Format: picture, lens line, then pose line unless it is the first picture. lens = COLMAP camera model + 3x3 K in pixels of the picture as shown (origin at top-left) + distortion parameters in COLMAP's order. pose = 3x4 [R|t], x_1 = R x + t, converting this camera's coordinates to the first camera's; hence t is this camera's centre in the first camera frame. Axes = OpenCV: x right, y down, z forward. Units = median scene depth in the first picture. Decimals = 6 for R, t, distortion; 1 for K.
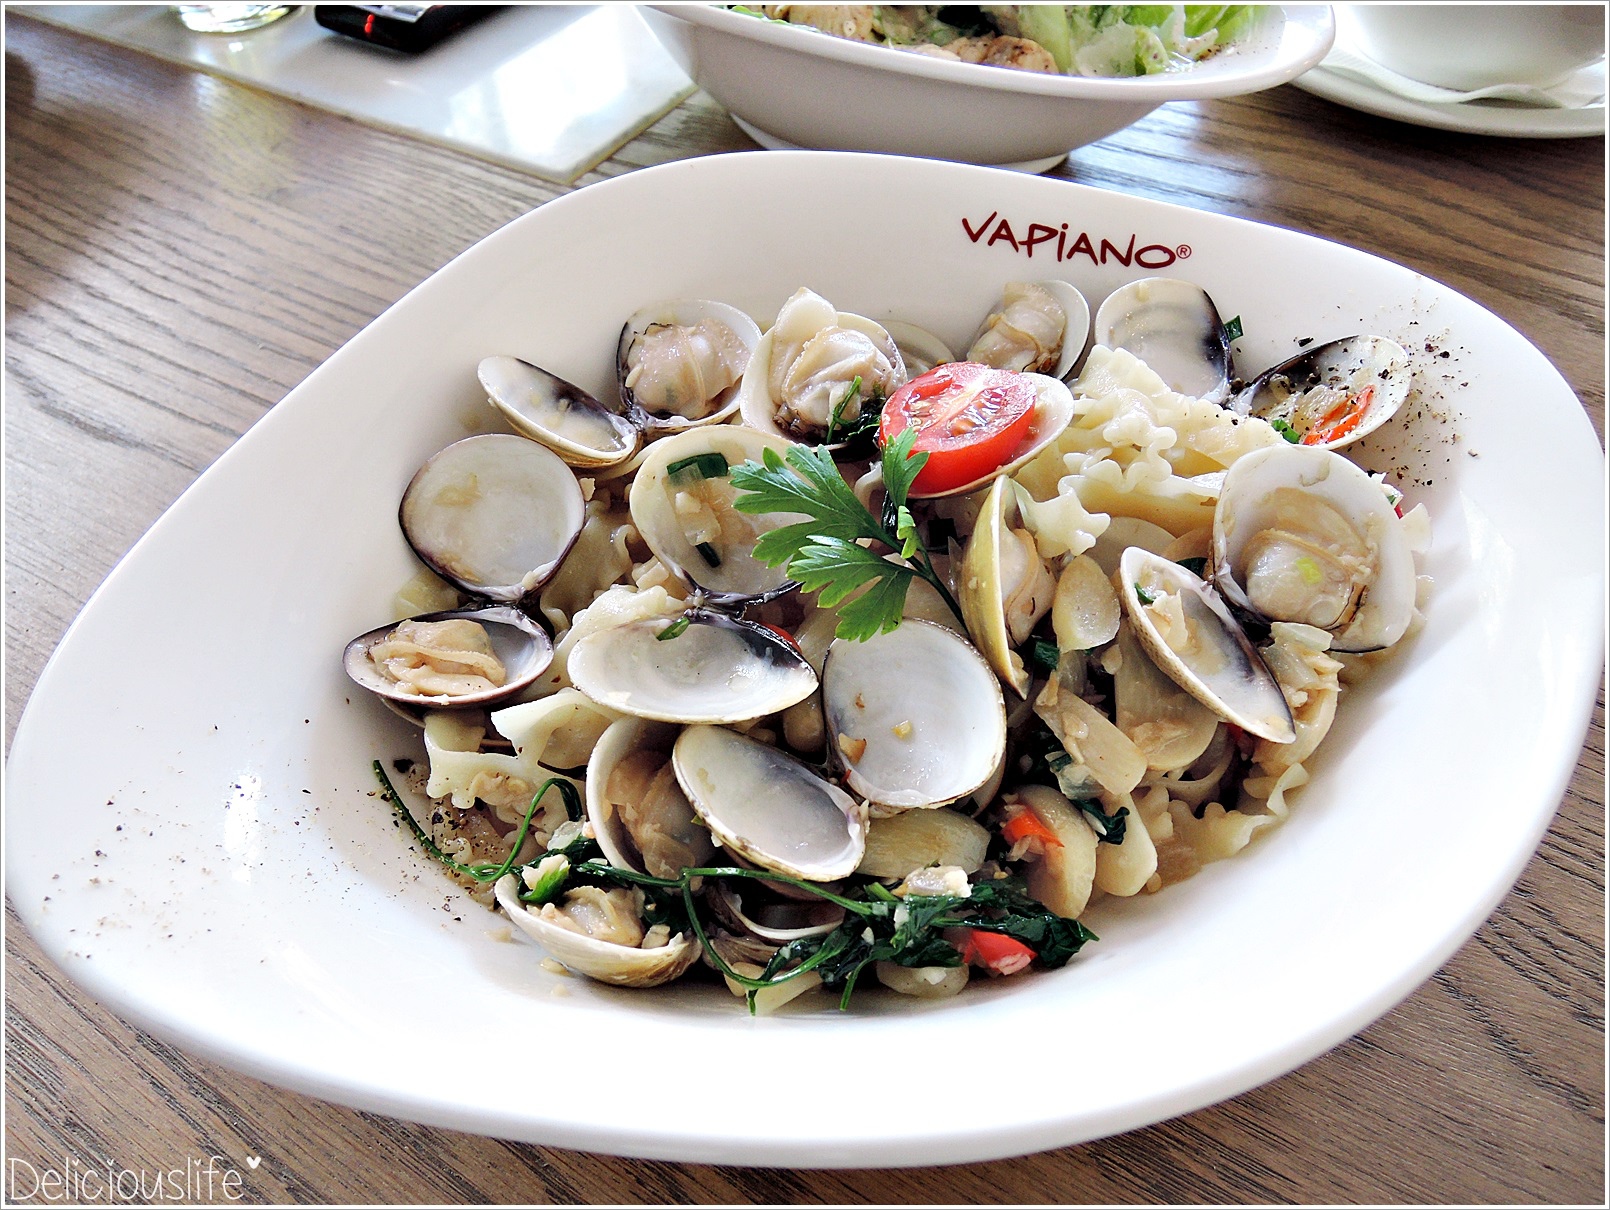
lens RADIAL K [[1127.2, 0, 793.0], [0, 1127.2, 600.5], [0, 0, 1]] dist [-0.013971, 0.008451]
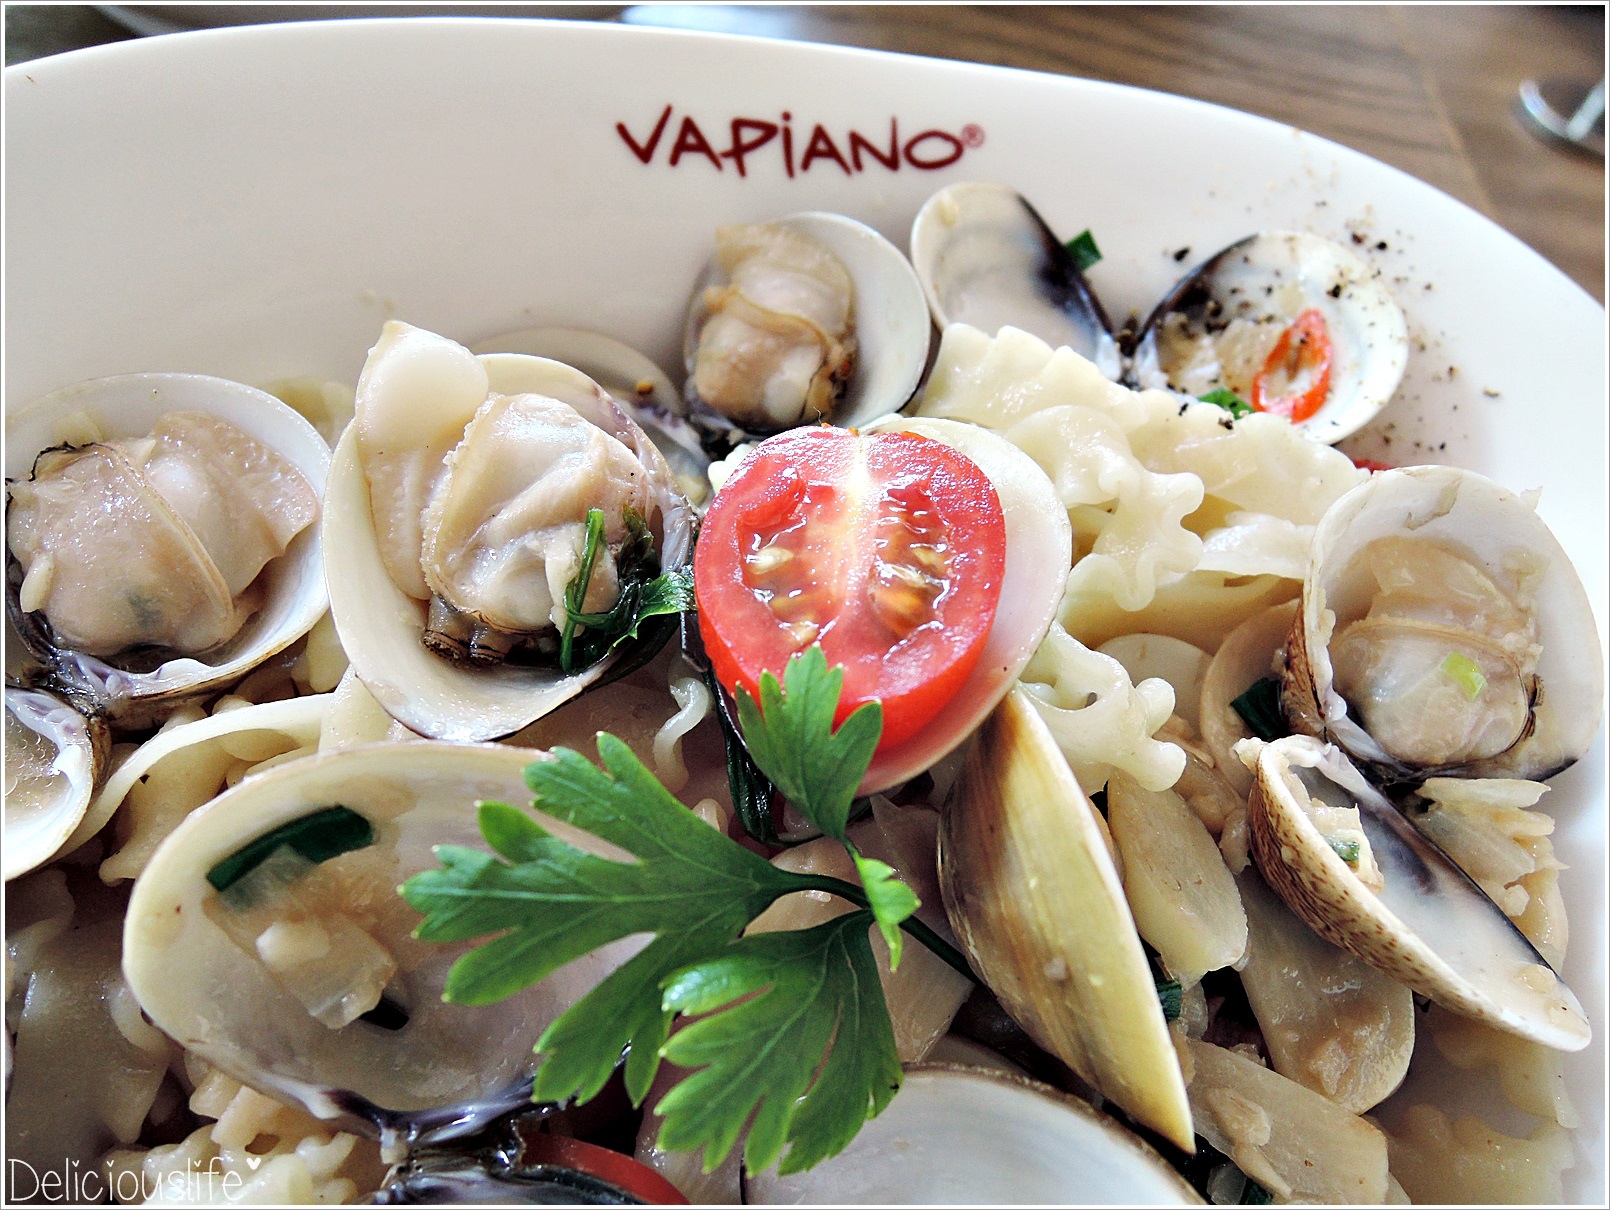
lens RADIAL K [[1127.2, 0, 817.6], [0, 1127.2, 611.0], [0, 0, 1]] dist [-0.013971, 0.008451]
pose [[0.886565, -0.276870, 0.370602, -0.037959], [0.239573, 0.960114, 0.144172, -0.183845], [-0.395737, -0.039031, 0.917534, 0.493272]]
